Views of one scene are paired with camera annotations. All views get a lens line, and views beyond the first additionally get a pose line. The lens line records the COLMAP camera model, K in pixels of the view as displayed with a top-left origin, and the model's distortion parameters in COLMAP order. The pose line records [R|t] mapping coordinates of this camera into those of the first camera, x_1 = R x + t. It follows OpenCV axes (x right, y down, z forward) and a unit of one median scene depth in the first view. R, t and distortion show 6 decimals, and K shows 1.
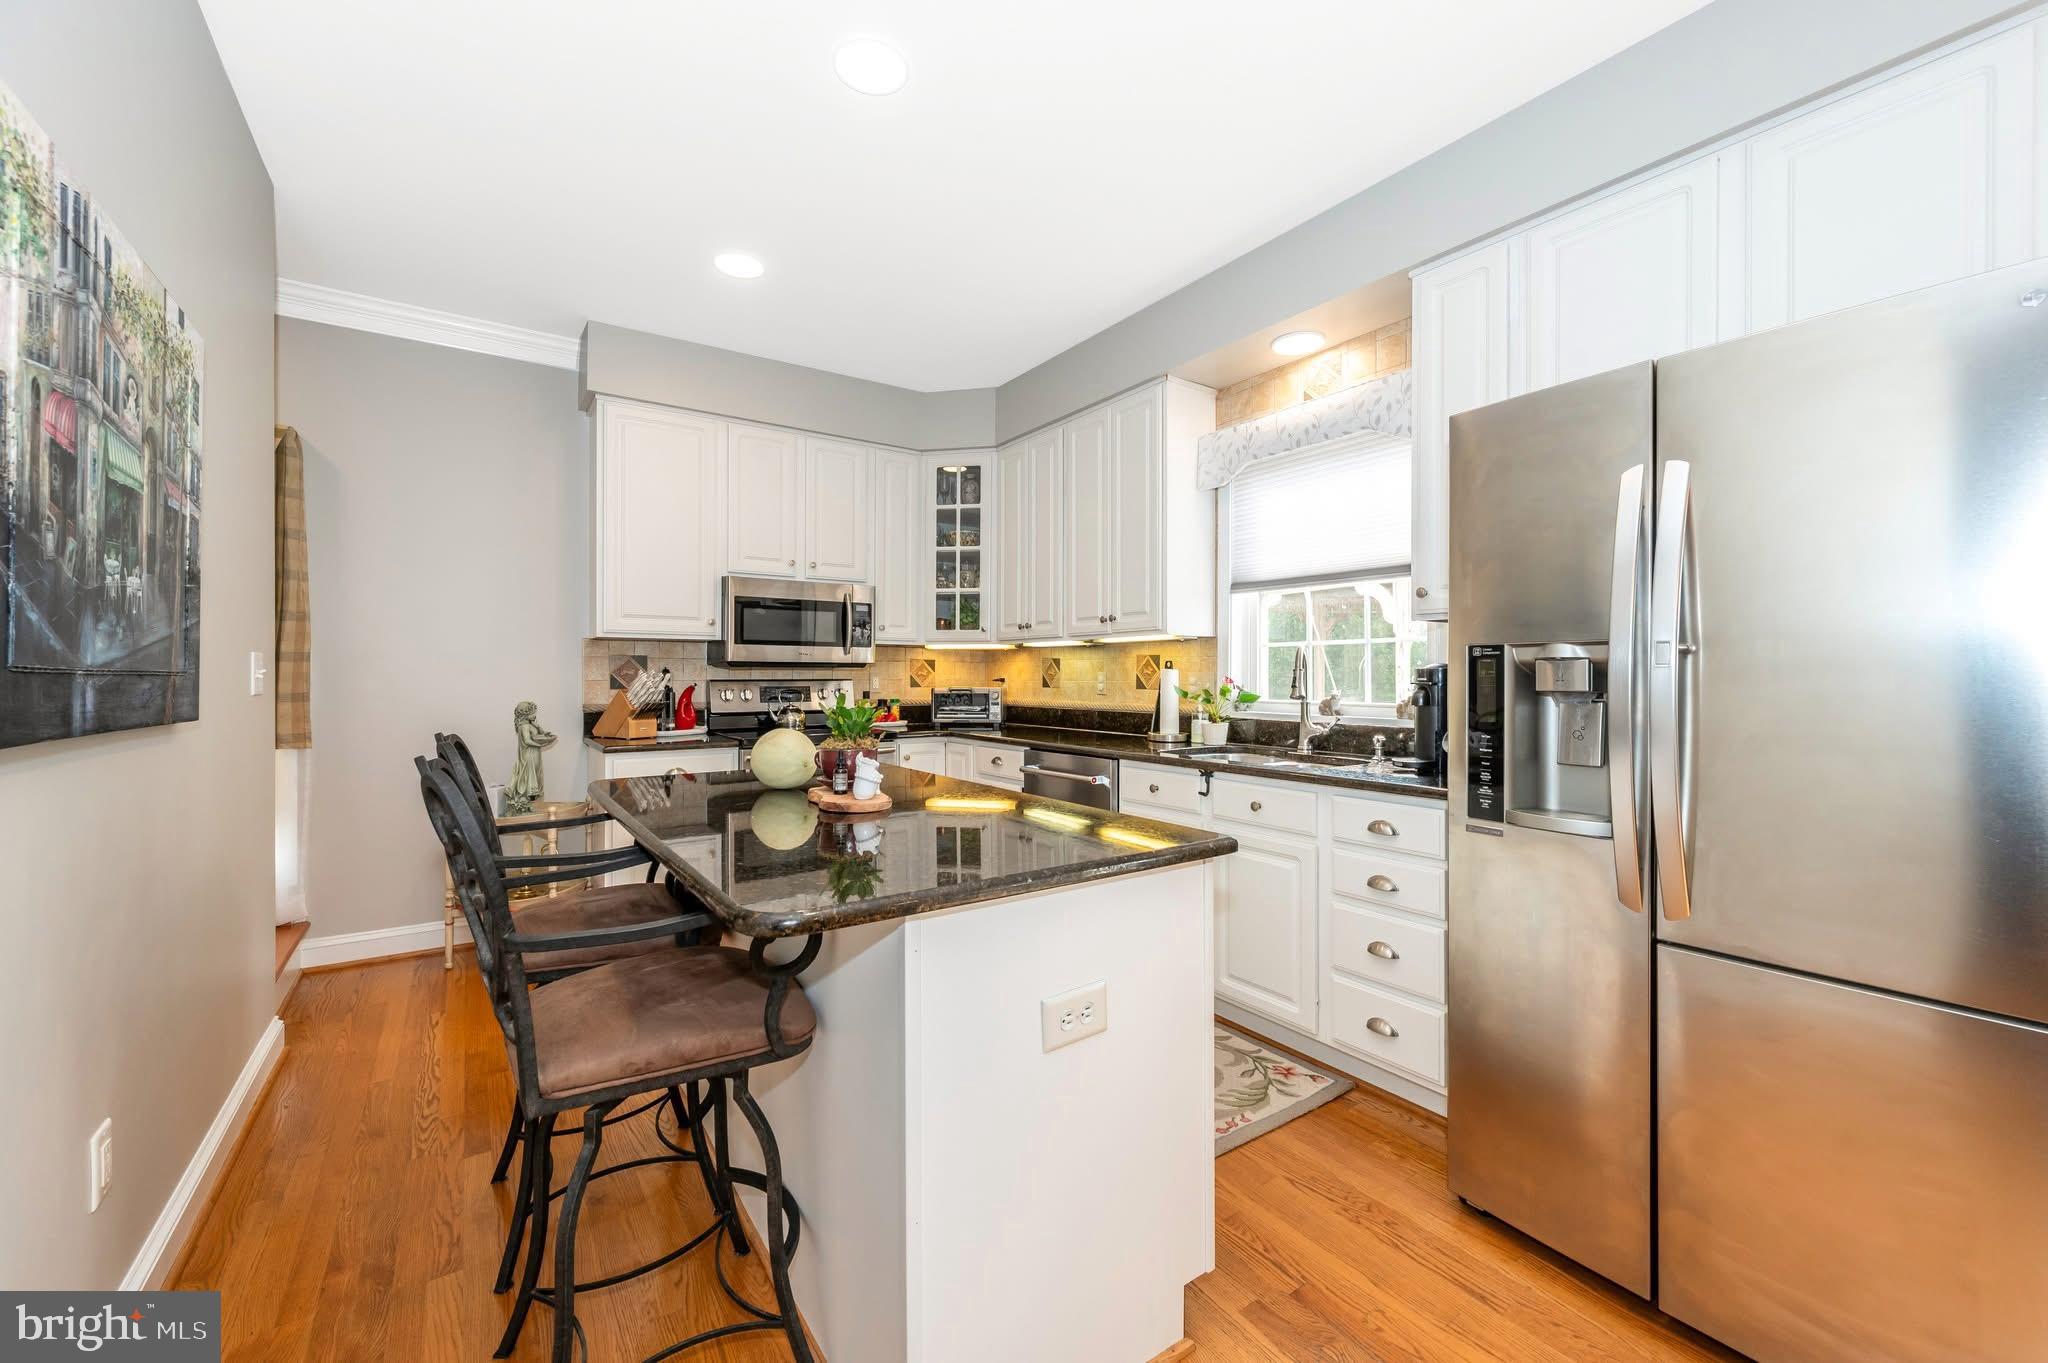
lens RADIAL K [[802.3, 0, 1022.2], [0, 802.3, 674.4], [0, 0, 1]] dist [0.003094, 0.000226]
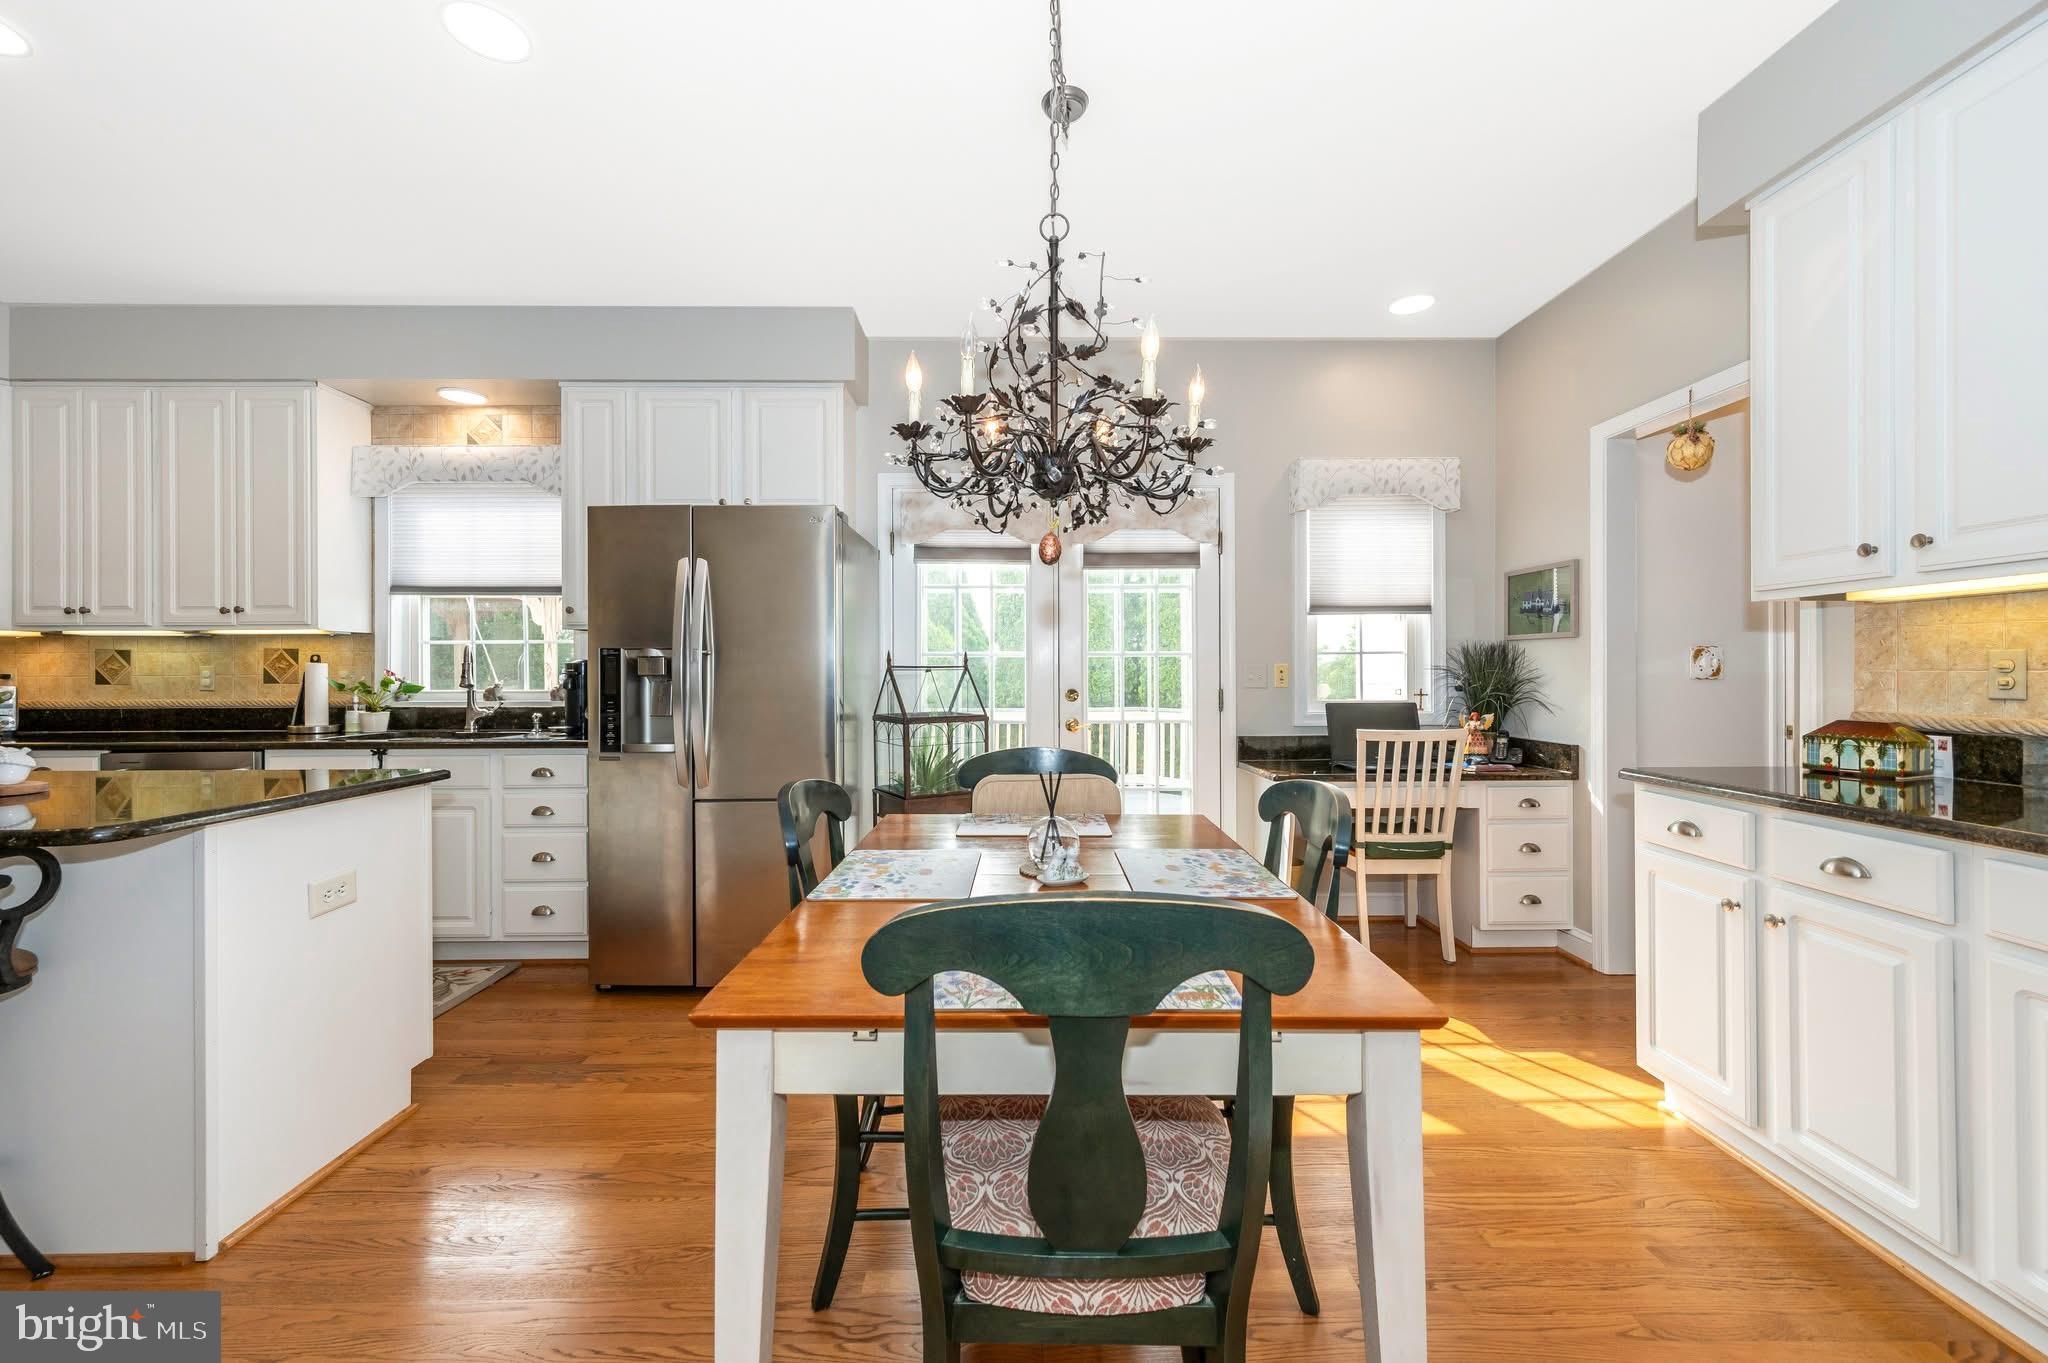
lens RADIAL K [[802.3, 0, 1024.1], [0, 802.3, 674.1], [0, 0, 1]] dist [0.003094, 0.000226]
pose [[0.554202, -0.002730, 0.832378, -0.192654], [0.002952, 0.999995, 0.001315, 0.010135], [-0.832377, 0.001729, 0.554207, -0.367168]]
